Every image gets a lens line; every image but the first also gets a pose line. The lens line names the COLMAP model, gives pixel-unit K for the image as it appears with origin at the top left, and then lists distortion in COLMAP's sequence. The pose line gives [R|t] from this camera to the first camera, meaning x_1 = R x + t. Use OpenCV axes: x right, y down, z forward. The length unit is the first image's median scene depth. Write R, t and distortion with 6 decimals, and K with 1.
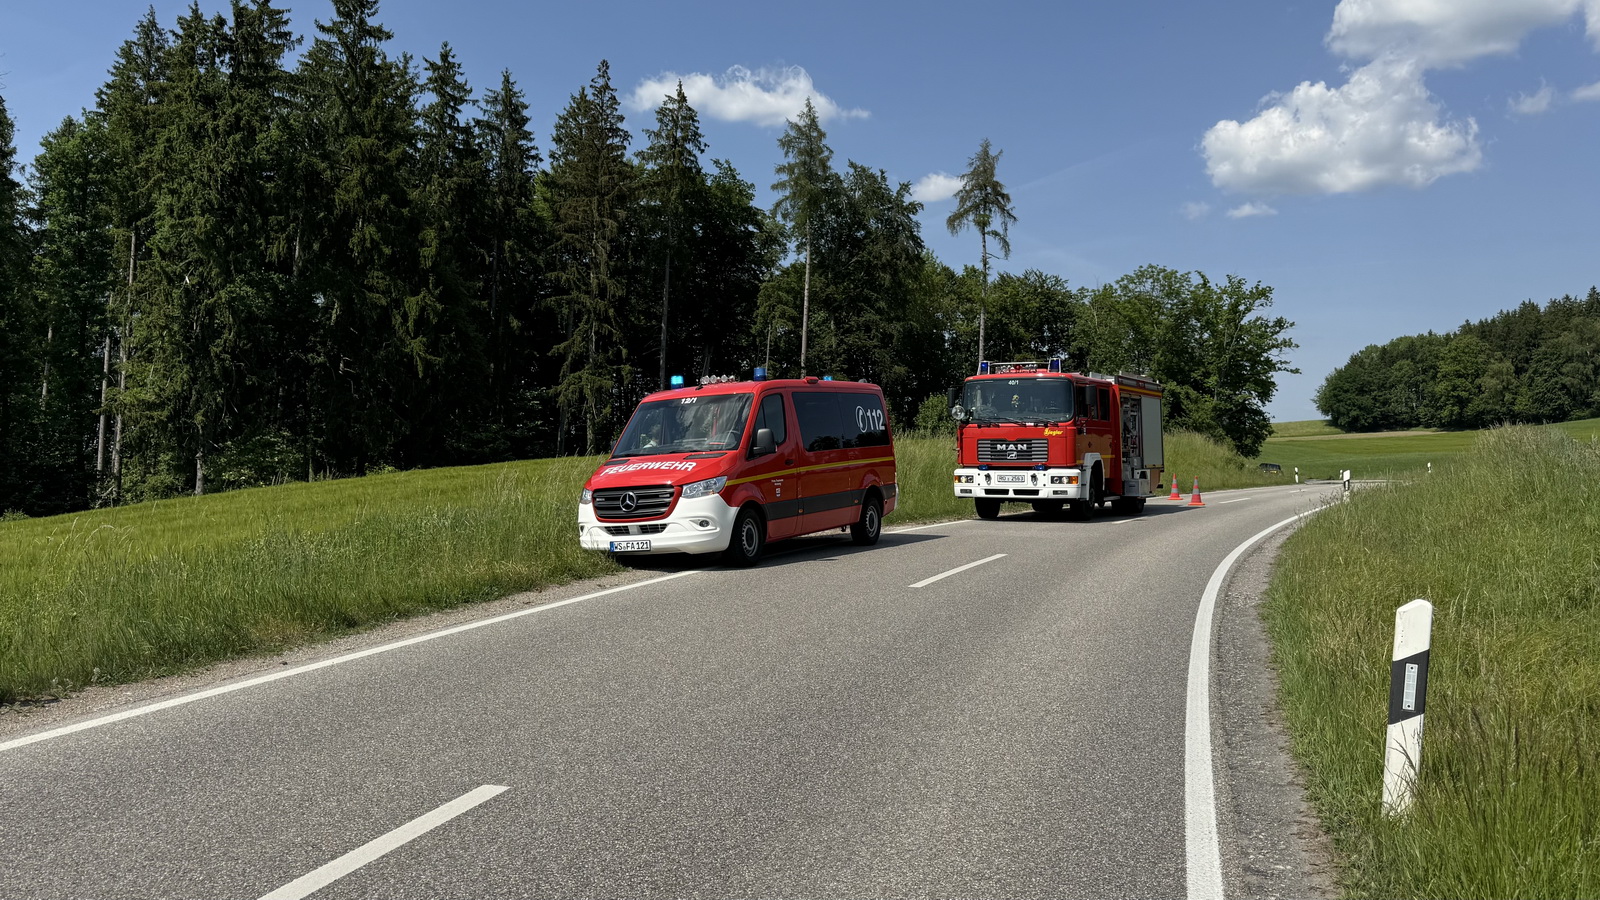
lens RADIAL K [[1270.5, 0, 800.0], [0, 1270.5, 450.0], [0, 0, 1]] dist [-0.001077, -0.000095]
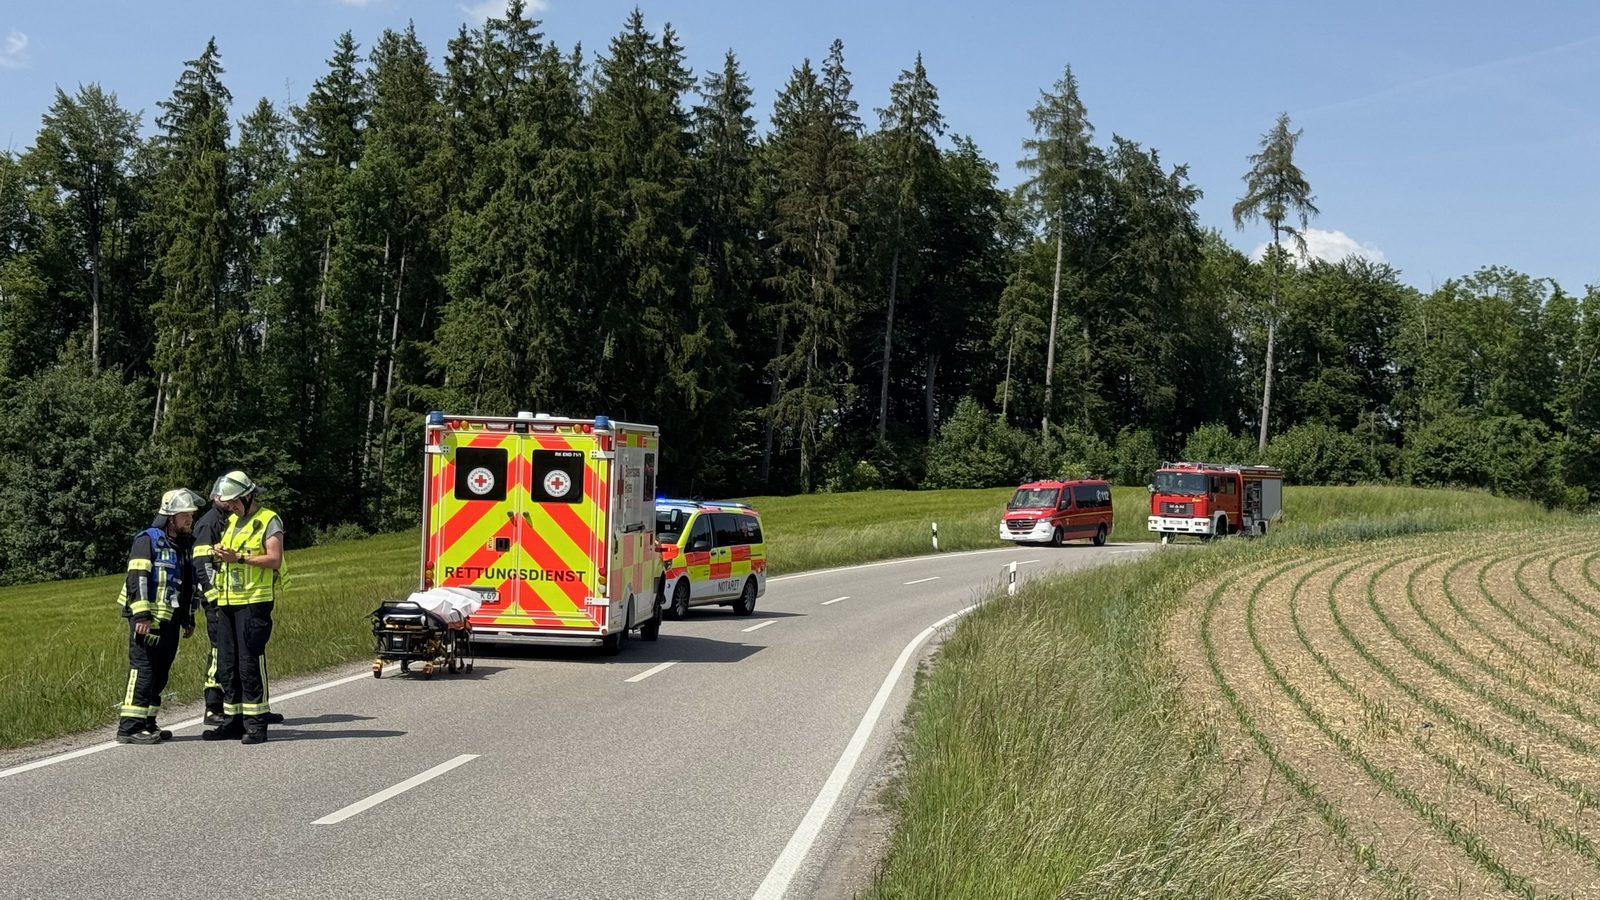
lens RADIAL K [[2558.9, 0, 800.0], [0, 2558.9, 450.0], [0, 0, 1]] dist [0.140839, 0.068540]
pose [[0.996113, 0.033693, -0.081391, -0.022626], [-0.033937, 0.999423, -0.001622, -0.014904], [0.081290, 0.004377, 0.996681, -0.709940]]
